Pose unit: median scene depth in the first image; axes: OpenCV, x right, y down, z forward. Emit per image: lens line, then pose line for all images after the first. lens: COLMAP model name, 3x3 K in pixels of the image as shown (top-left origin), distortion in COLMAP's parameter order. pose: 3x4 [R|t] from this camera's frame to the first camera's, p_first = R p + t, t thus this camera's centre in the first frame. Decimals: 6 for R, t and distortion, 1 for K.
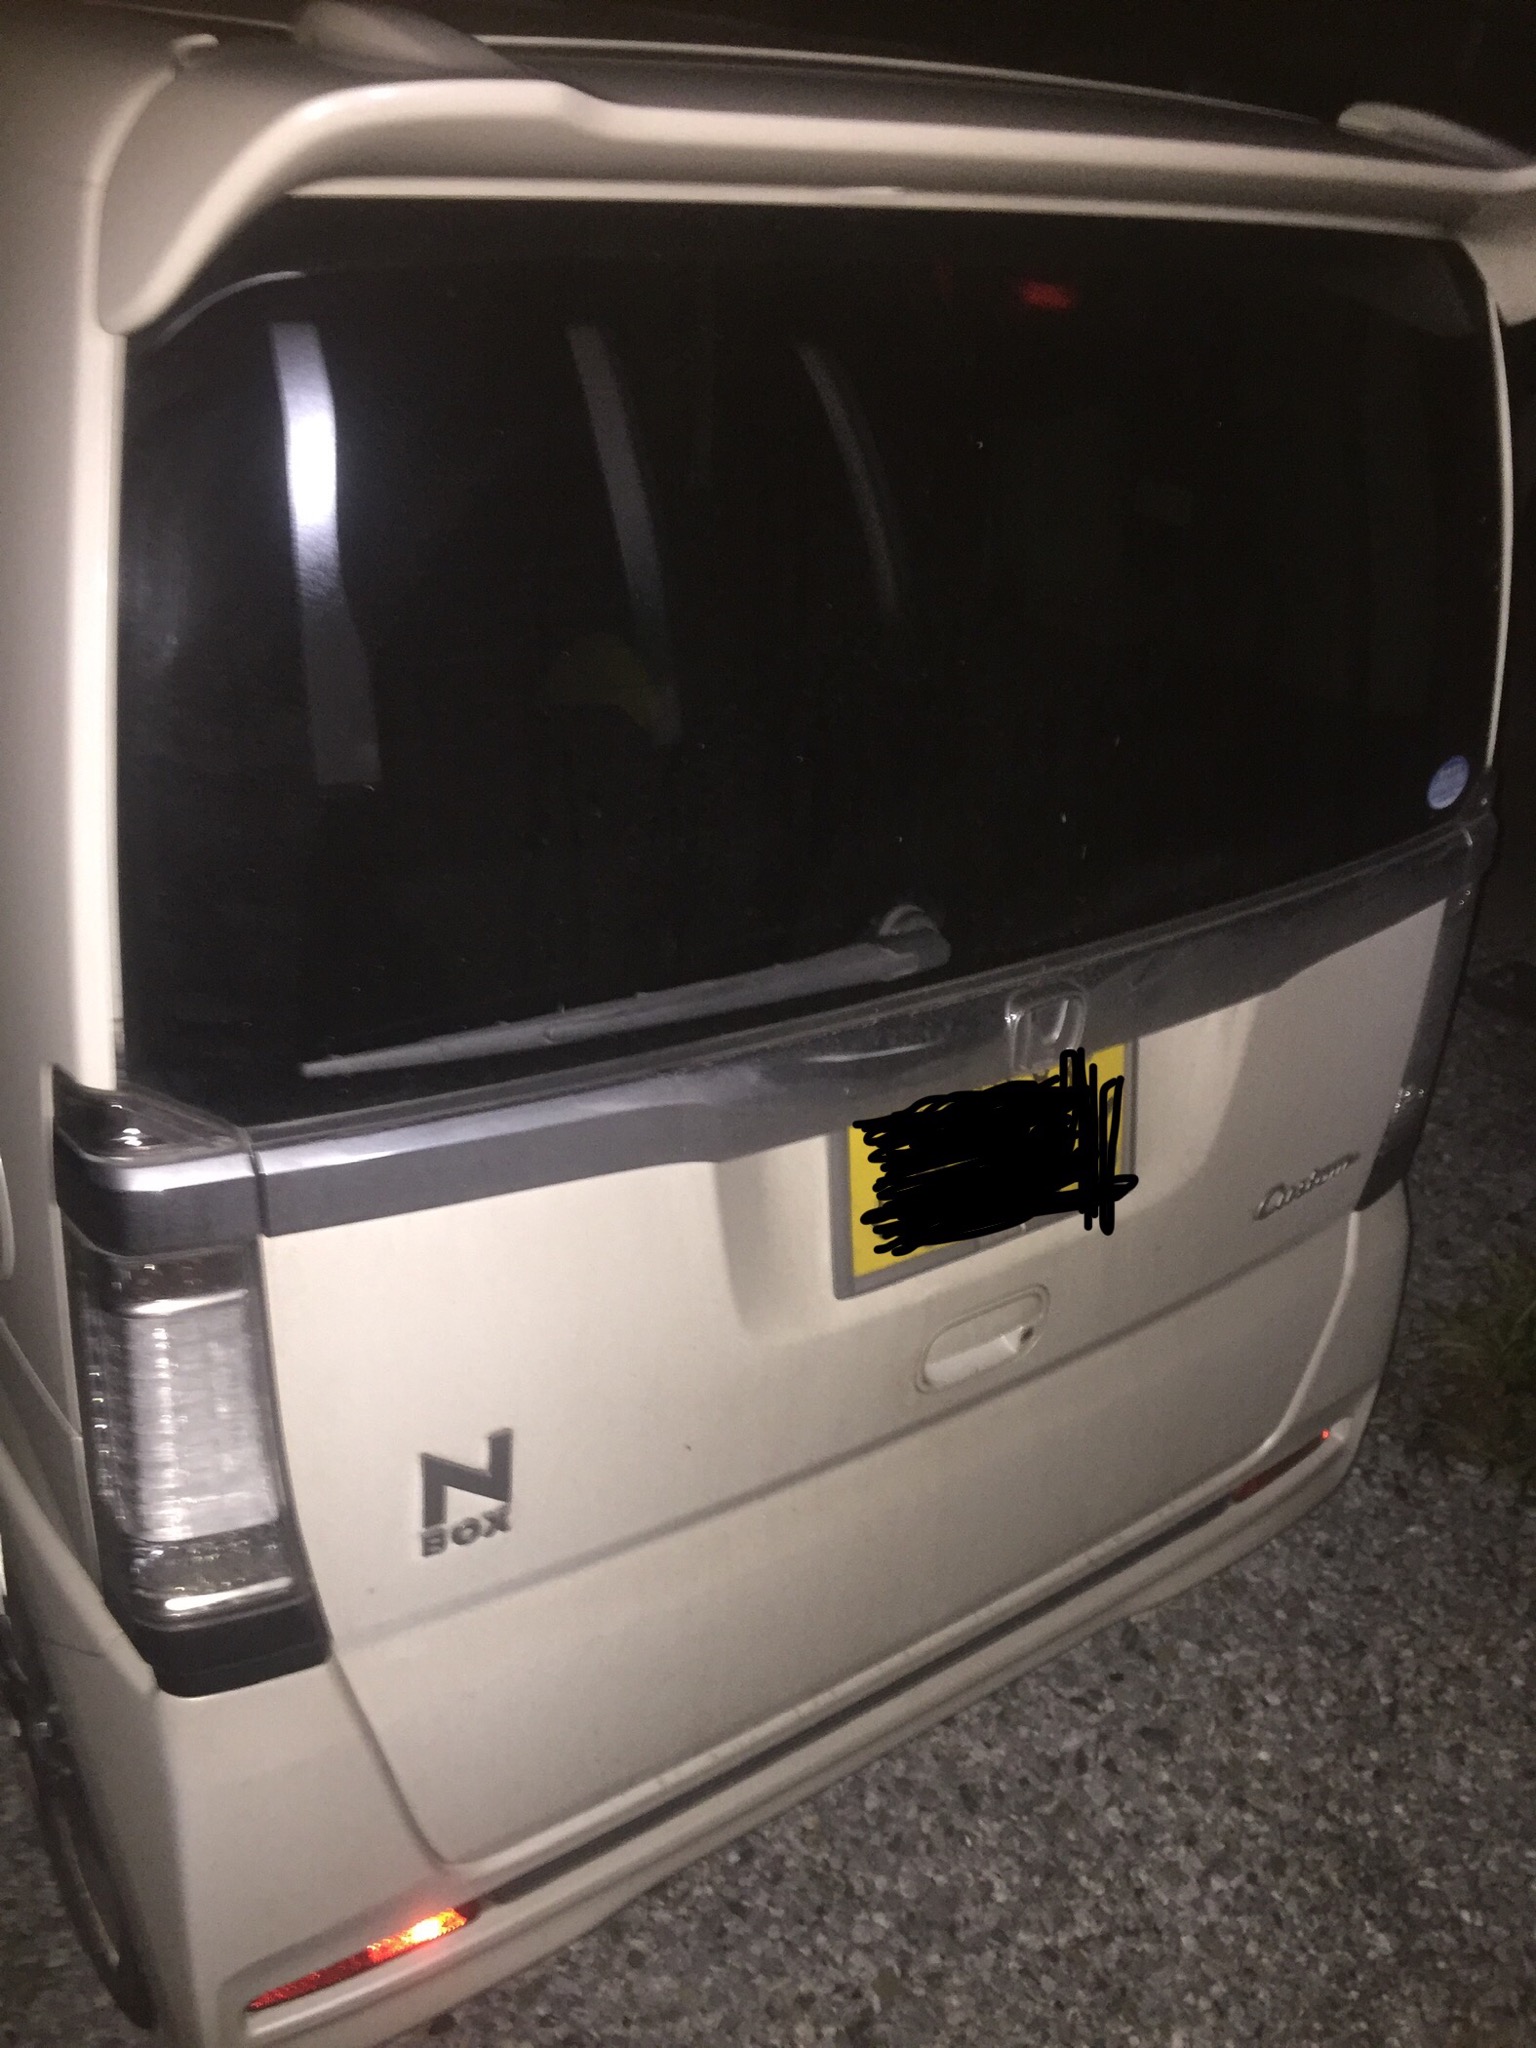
lens RADIAL K [[1930.2, 0, 765.2], [0, 1930.2, 1015.4], [0, 0, 1]] dist [0.042052, -0.084787]
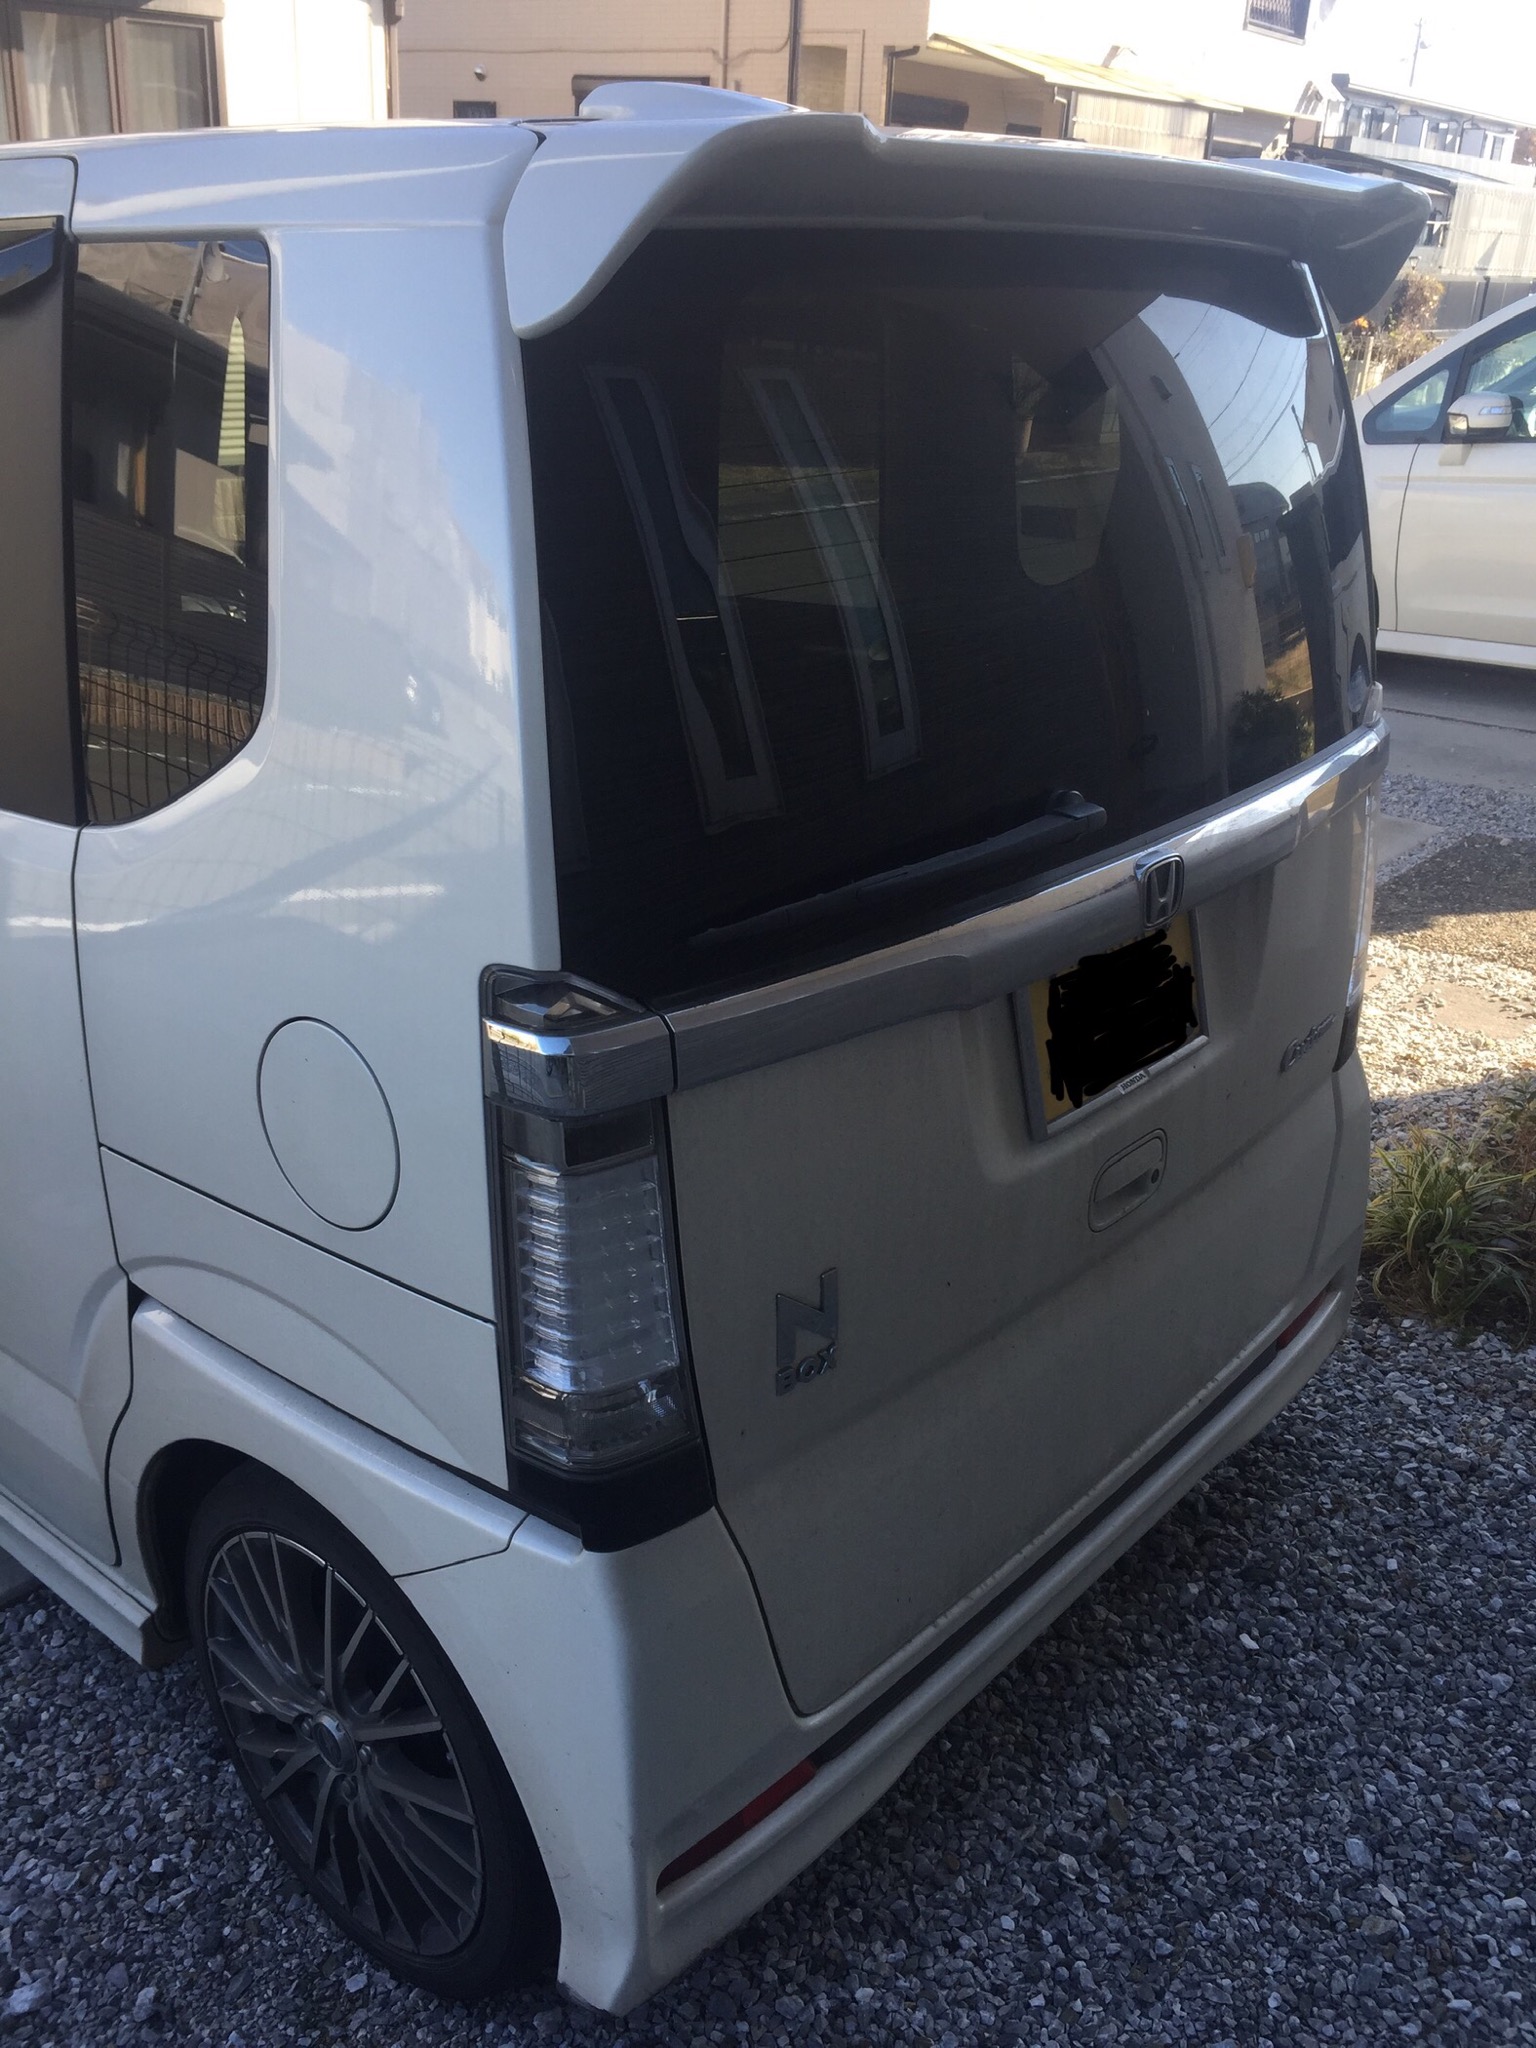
lens RADIAL K [[1930.2, 0, 781.1], [0, 1930.2, 1003.4], [0, 0, 1]] dist [0.042052, -0.084787]
pose [[0.966569, -0.161758, 0.198944, -0.268352], [0.183004, 0.978667, -0.093386, 0.117907], [-0.179594, 0.126672, 0.975551, -0.102216]]
